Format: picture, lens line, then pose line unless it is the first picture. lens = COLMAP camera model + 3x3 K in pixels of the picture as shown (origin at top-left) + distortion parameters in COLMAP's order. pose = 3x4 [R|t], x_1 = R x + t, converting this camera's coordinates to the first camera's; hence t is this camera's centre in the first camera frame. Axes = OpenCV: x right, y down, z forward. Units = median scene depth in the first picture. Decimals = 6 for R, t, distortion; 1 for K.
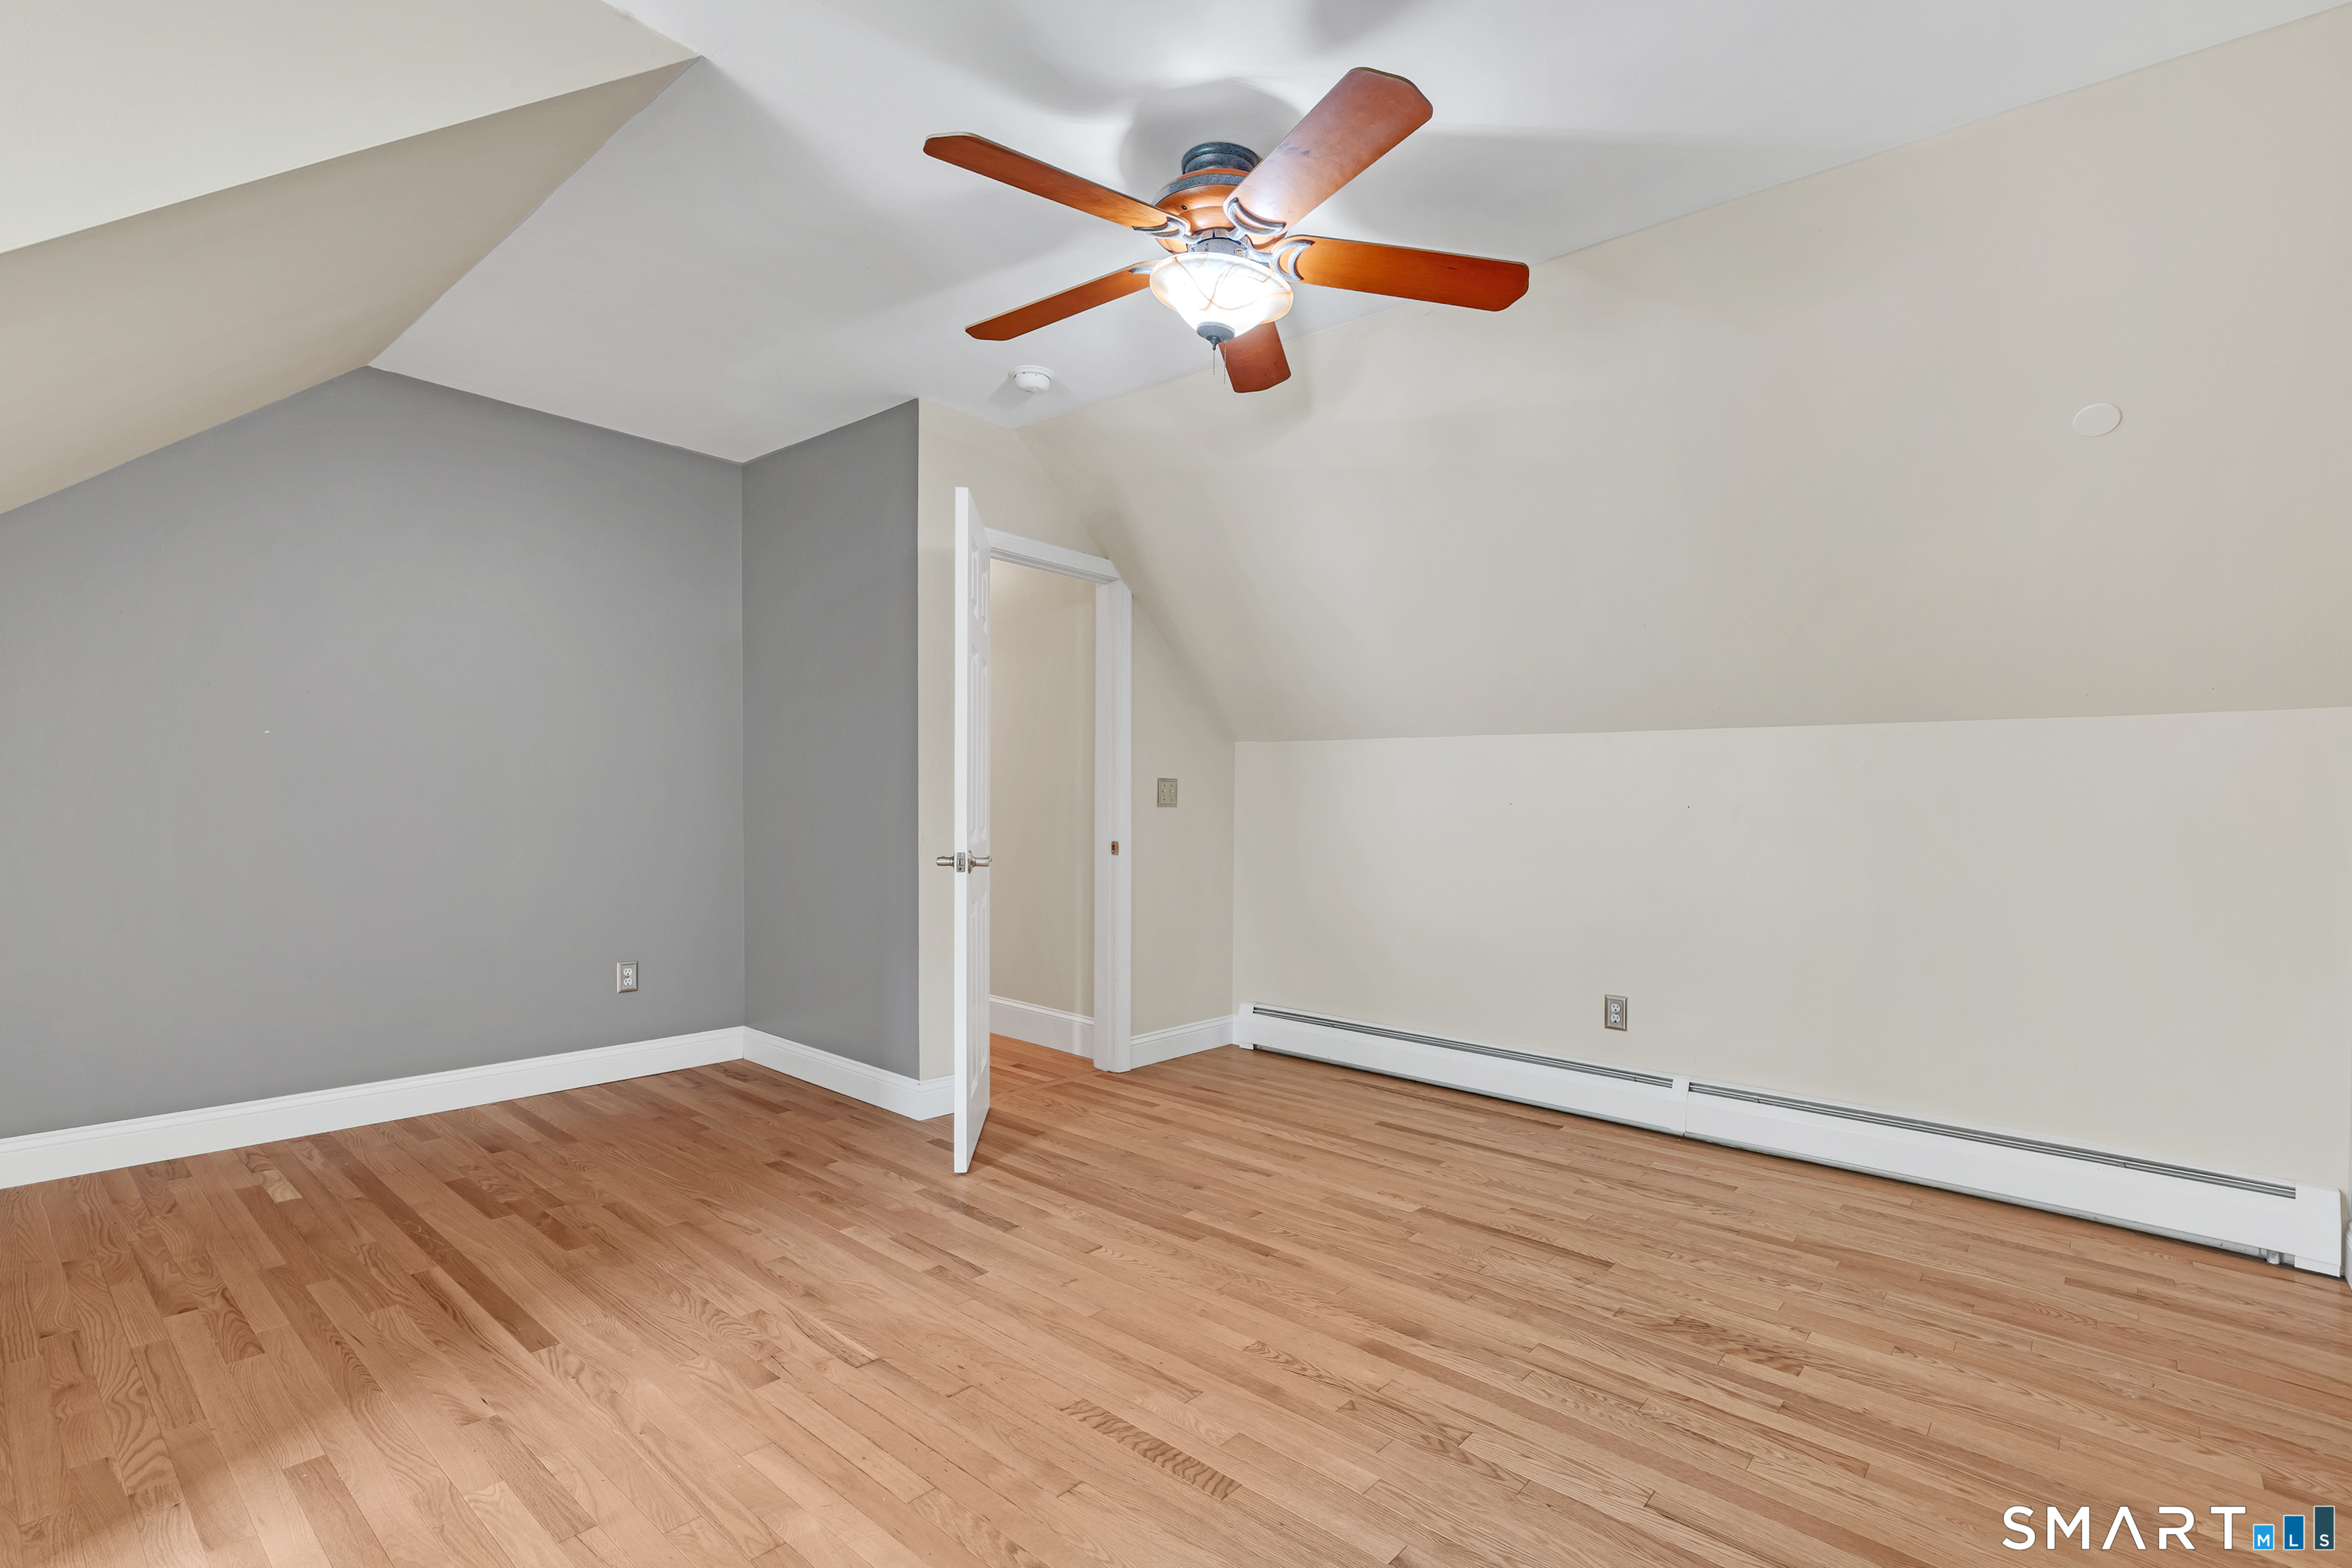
lens RADIAL K [[1069.5, 0, 1167.1], [0, 1069.5, 791.5], [0, 0, 1]] dist [0.017043, 0.000074]
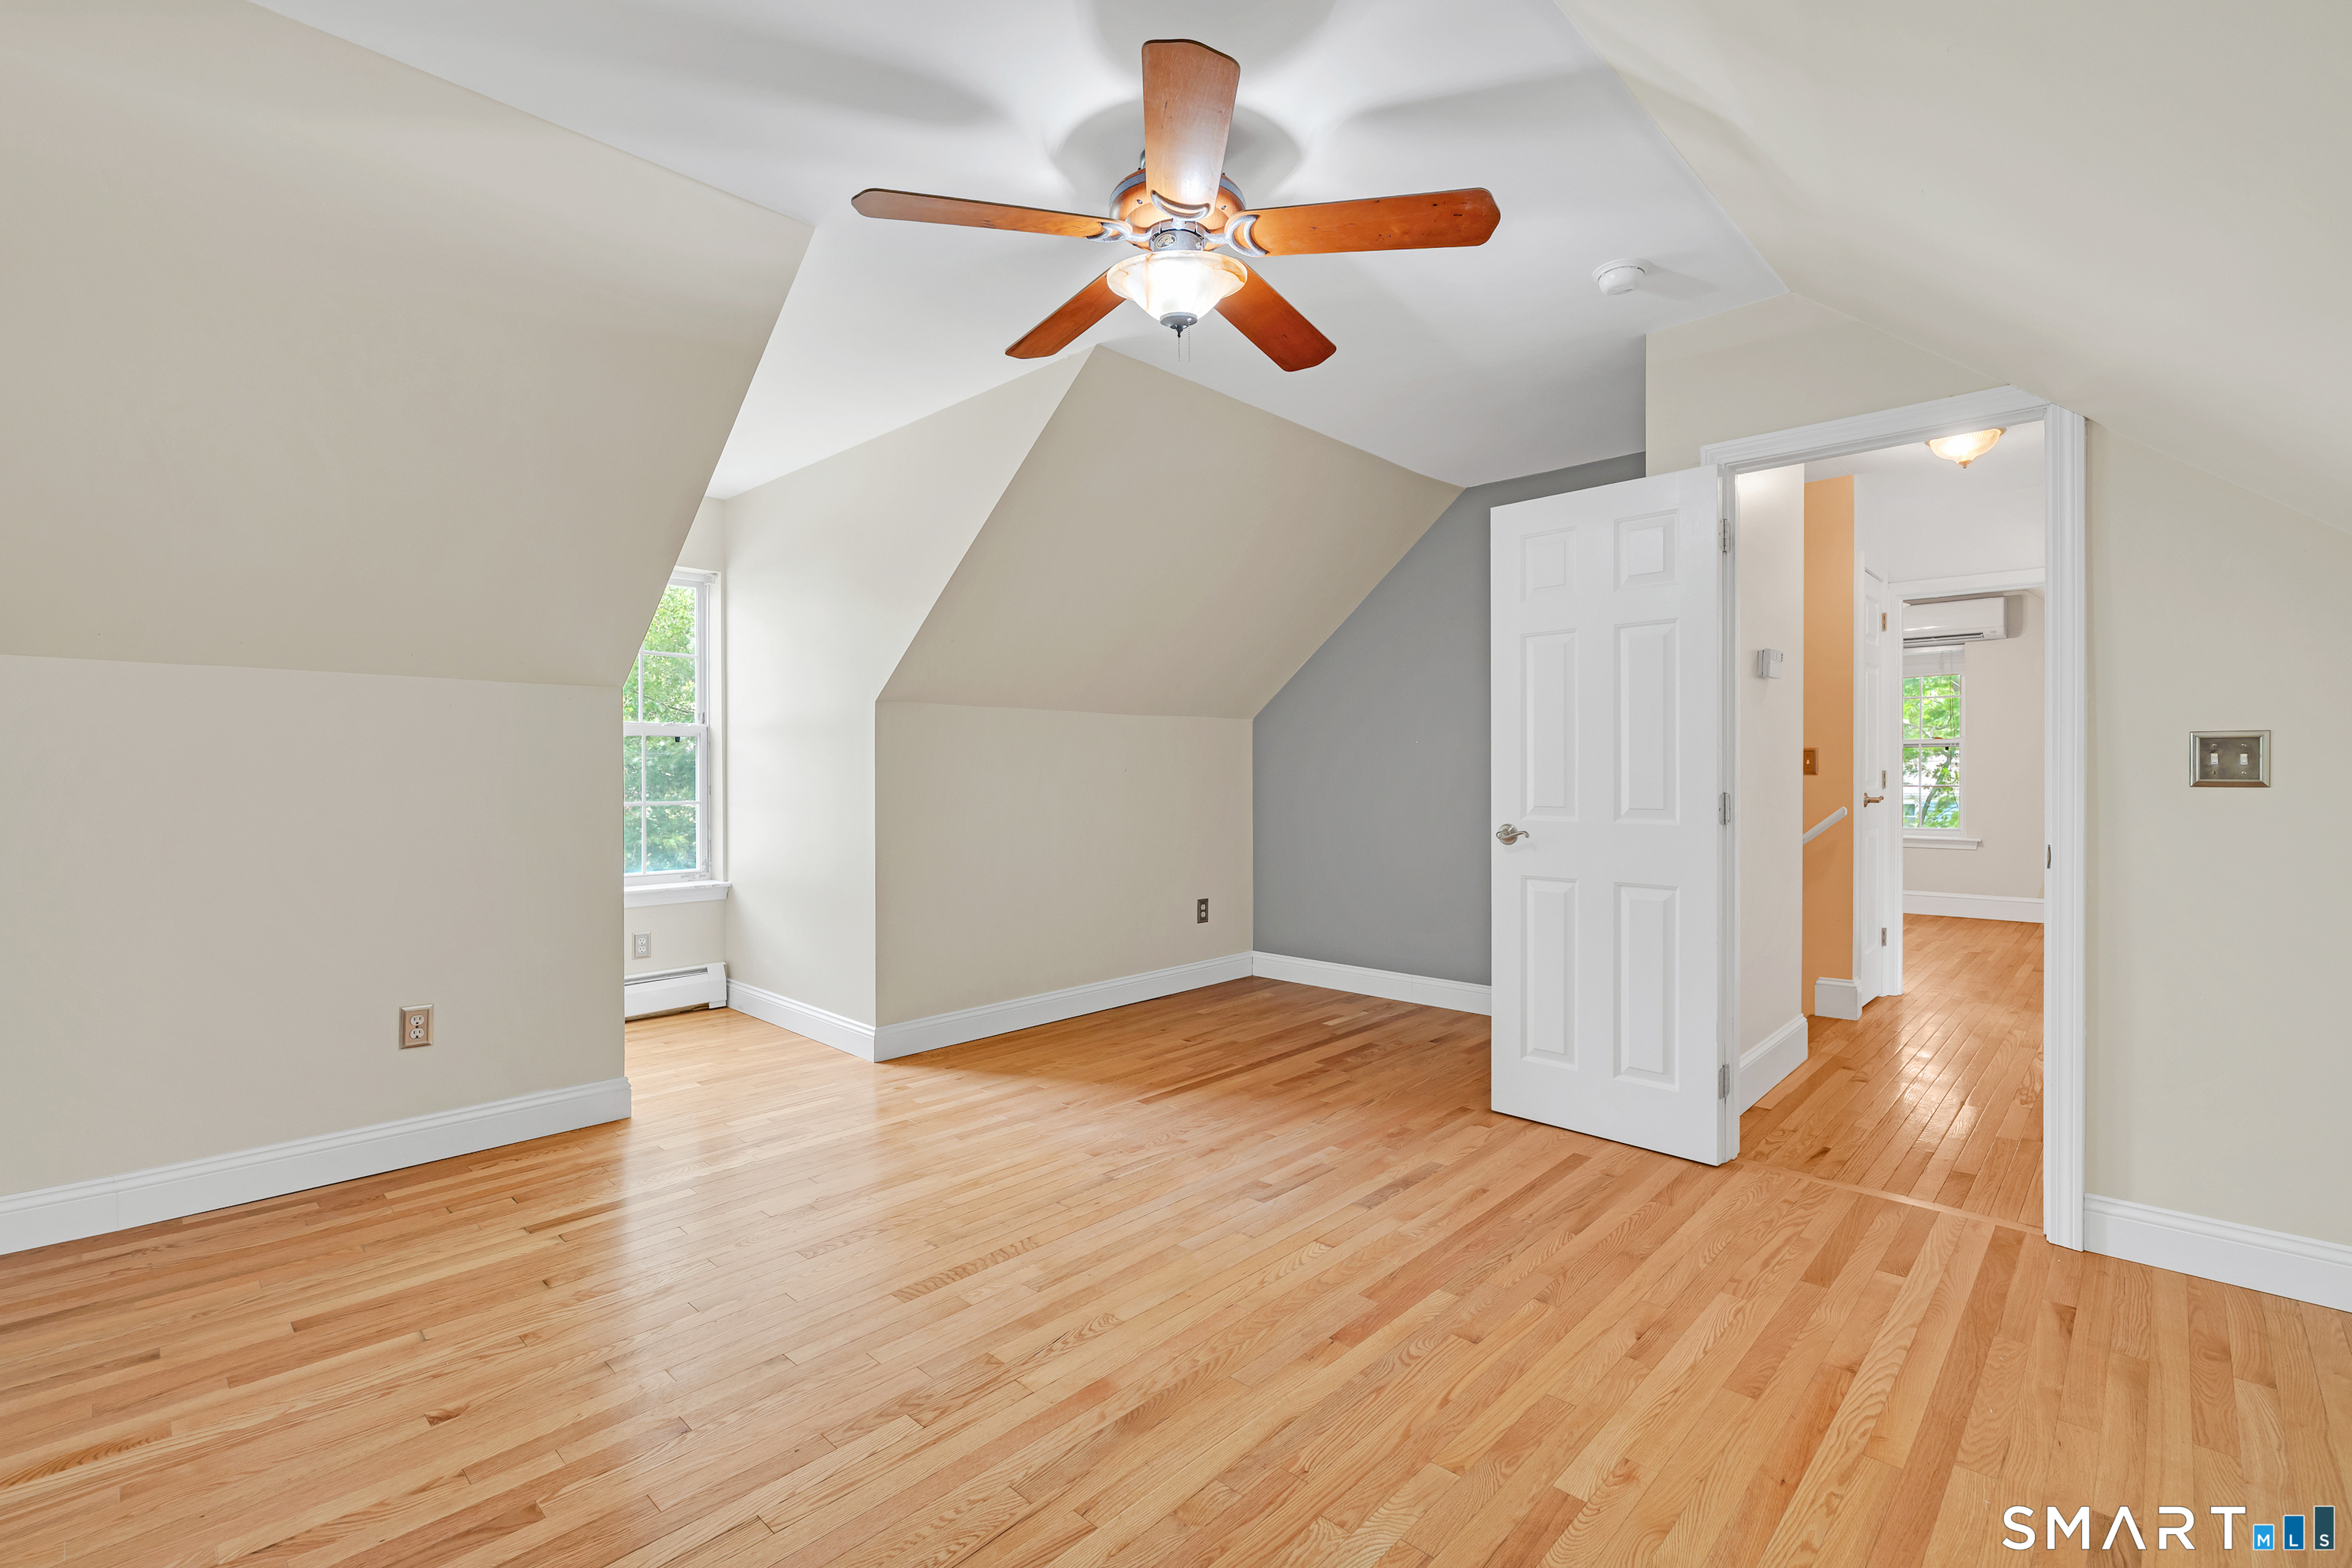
lens RADIAL K [[1048.3, 0, 1171.6], [0, 1048.3, 780.6], [0, 0, 1]] dist [-0.003246, -0.000161]
pose [[-0.030108, -0.012984, -0.999462, 0.889219], [0.011678, 0.999843, -0.013341, 0.030073], [0.999478, -0.012073, -0.029952, 0.923865]]
